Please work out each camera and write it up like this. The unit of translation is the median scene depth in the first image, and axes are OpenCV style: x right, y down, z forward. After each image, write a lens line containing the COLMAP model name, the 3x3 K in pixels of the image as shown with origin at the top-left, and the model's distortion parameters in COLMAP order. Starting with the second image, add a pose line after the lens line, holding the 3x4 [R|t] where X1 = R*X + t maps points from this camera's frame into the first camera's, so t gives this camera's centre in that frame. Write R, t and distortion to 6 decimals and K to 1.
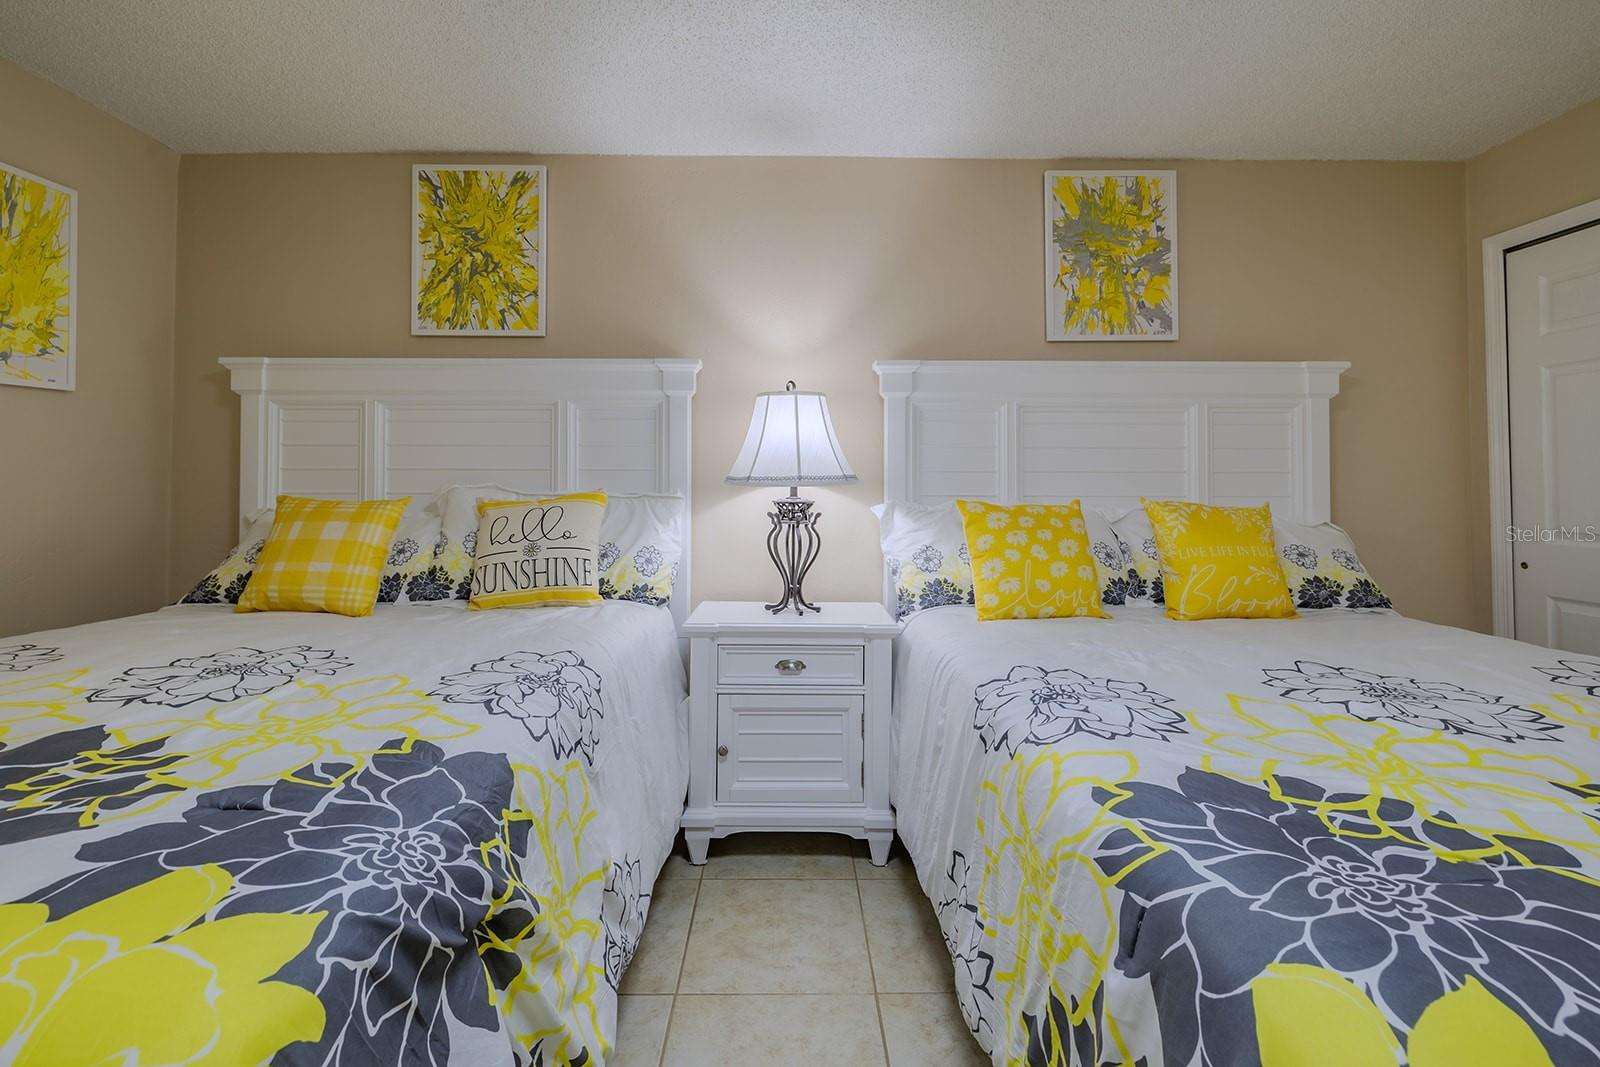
lens RADIAL K [[671.4, 0, 784.7], [0, 671.4, 463.9], [0, 0, 1]] dist [-0.001041, 0.000011]
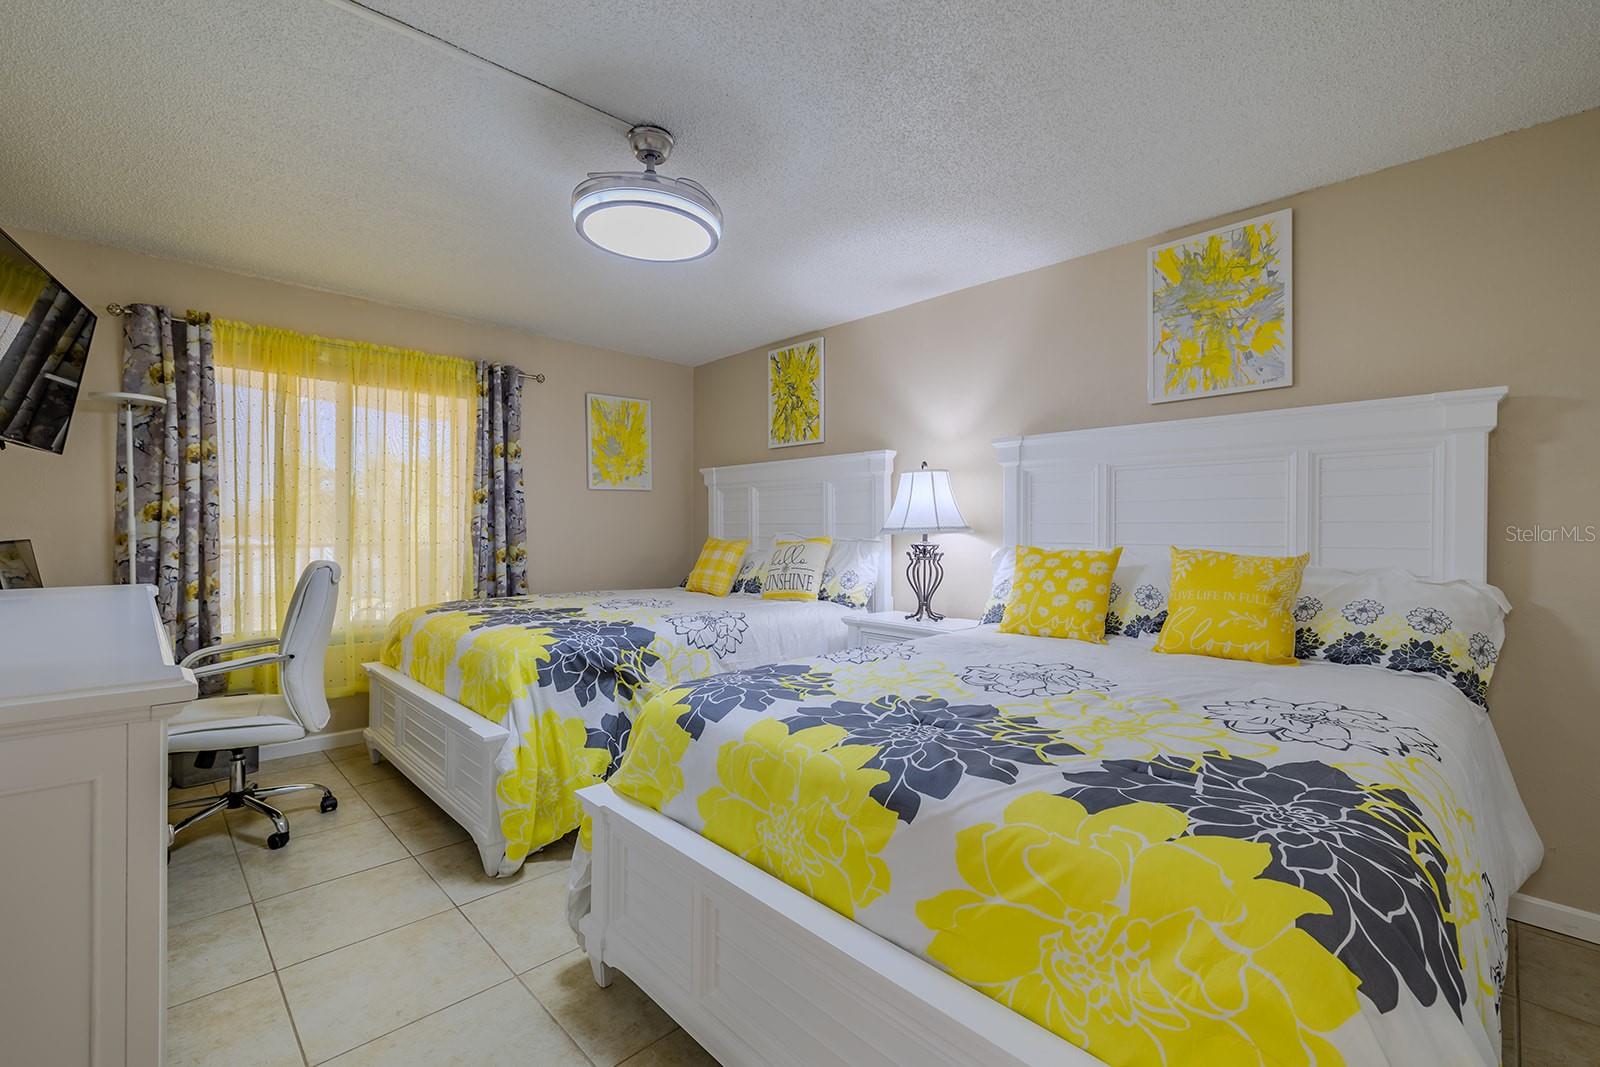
lens RADIAL K [[671.4, 0, 811.4], [0, 671.4, 532.1], [0, 0, 1]] dist [-0.001041, 0.000011]
pose [[0.703468, 0.002349, -0.710723, 0.819899], [0.016393, 0.999675, 0.019530, -0.003506], [0.710538, -0.025390, 0.703200, -0.183442]]
